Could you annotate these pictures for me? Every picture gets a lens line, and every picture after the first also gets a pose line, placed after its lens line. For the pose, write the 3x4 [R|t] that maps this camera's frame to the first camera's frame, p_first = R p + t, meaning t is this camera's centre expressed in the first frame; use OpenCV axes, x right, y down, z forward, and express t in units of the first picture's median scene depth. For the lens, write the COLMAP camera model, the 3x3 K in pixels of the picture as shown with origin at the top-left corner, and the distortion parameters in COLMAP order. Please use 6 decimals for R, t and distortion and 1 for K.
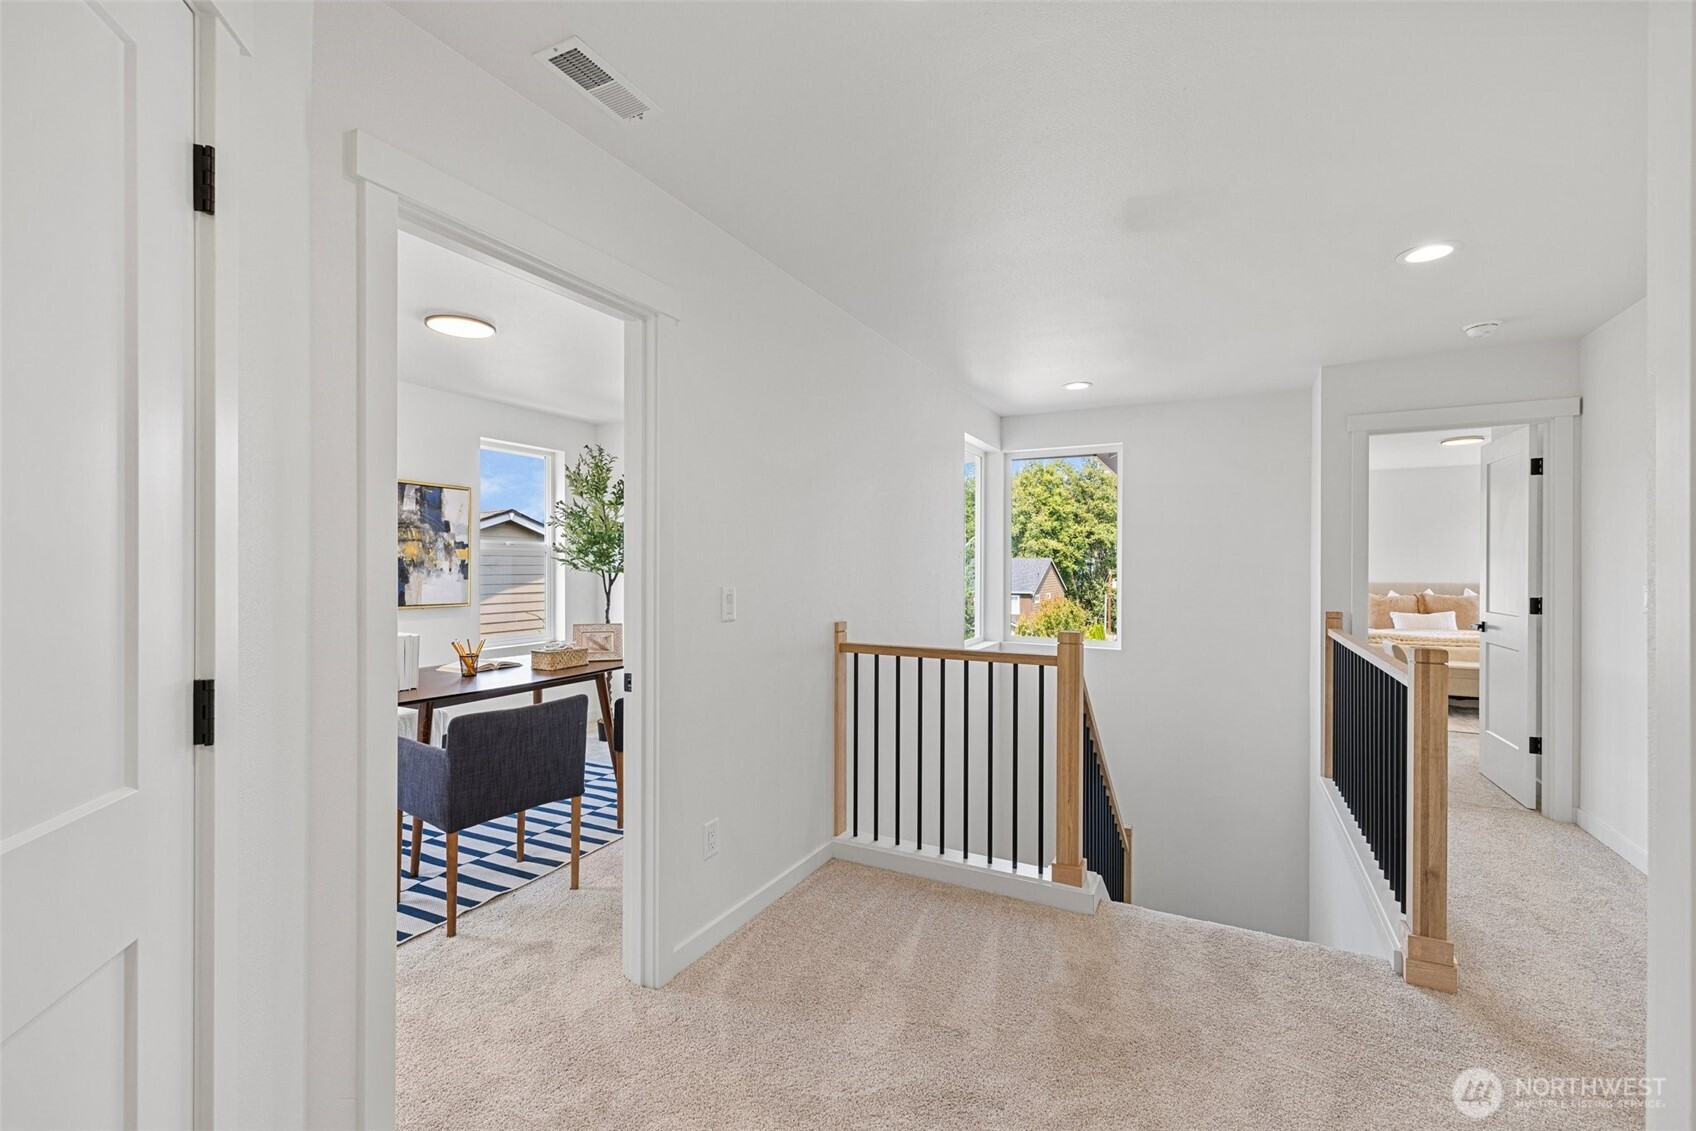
lens RADIAL K [[725.0, 0, 852.9], [0, 725.0, 570.9], [0, 0, 1]] dist [-0.003107, -0.000019]
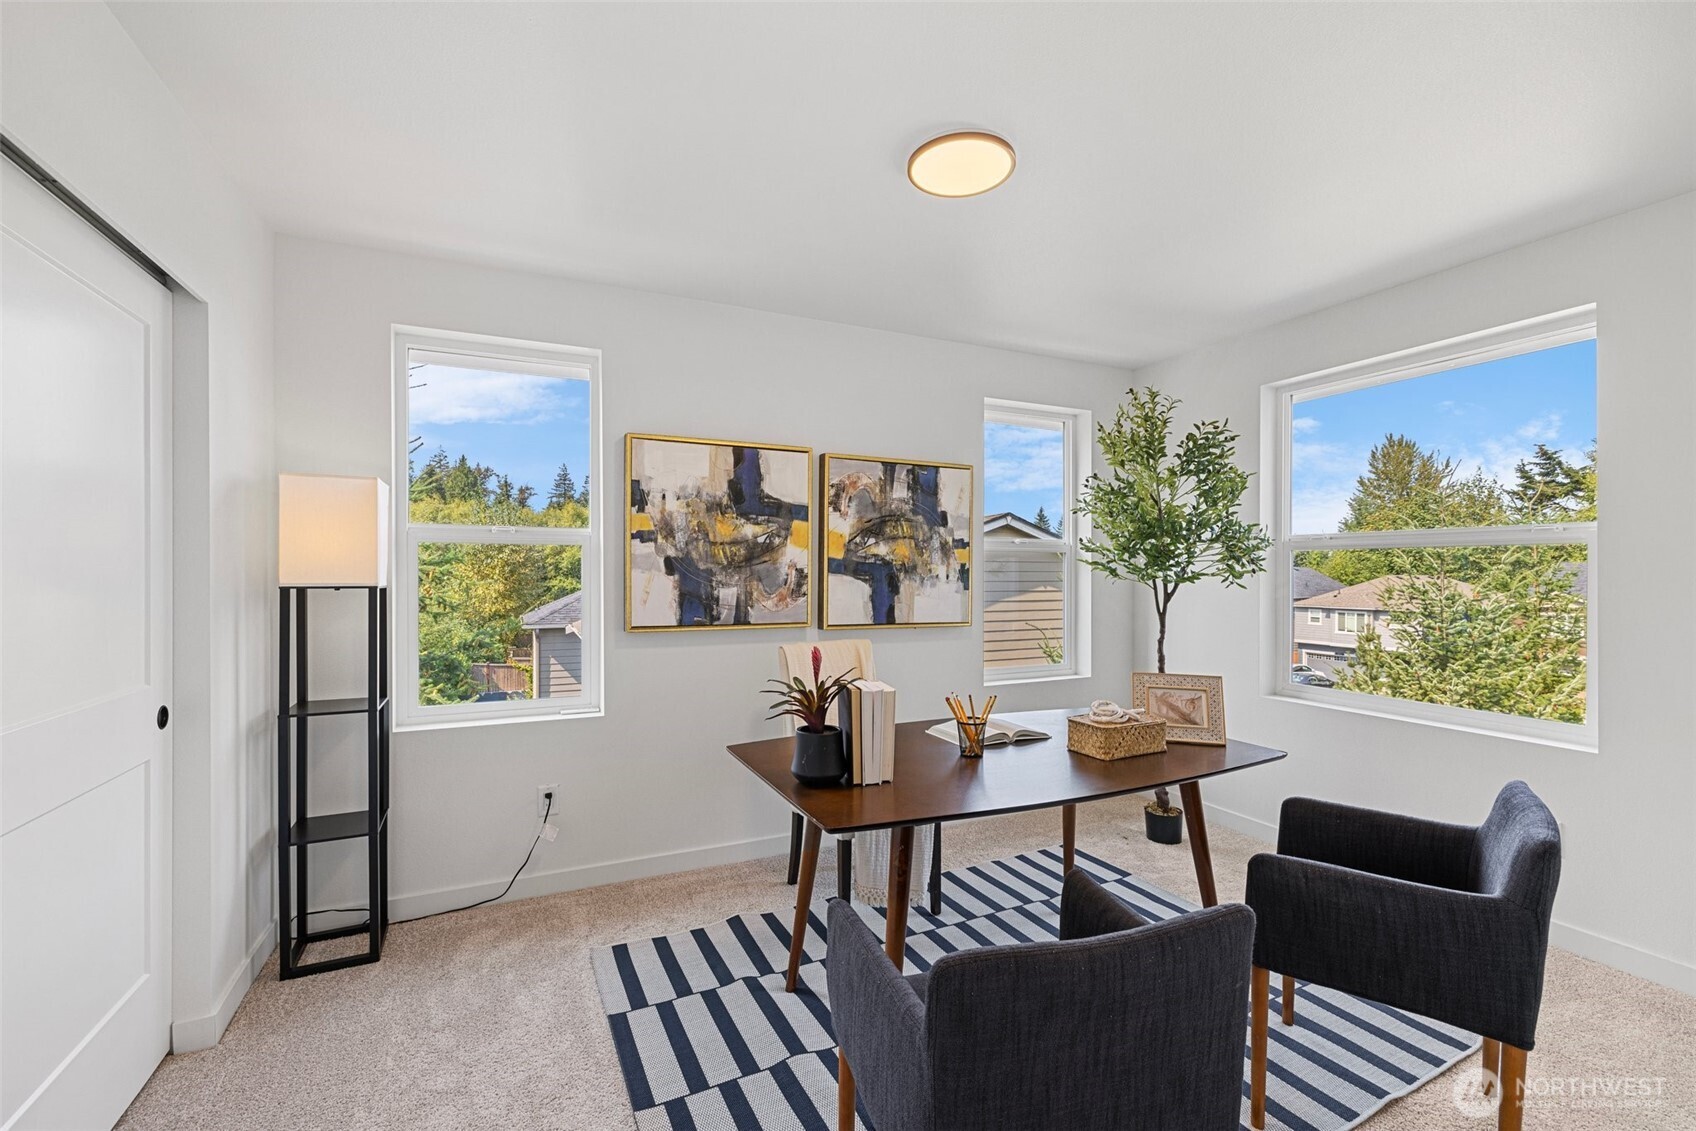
lens RADIAL K [[725.0, 0, 851.4], [0, 725.0, 577.0], [0, 0, 1]] dist [-0.003107, -0.000019]
pose [[0.798808, 0.004072, -0.601573, -0.186926], [-0.005263, 0.999986, -0.000220, -0.000835], [0.601564, 0.003341, 0.798818, 0.346055]]
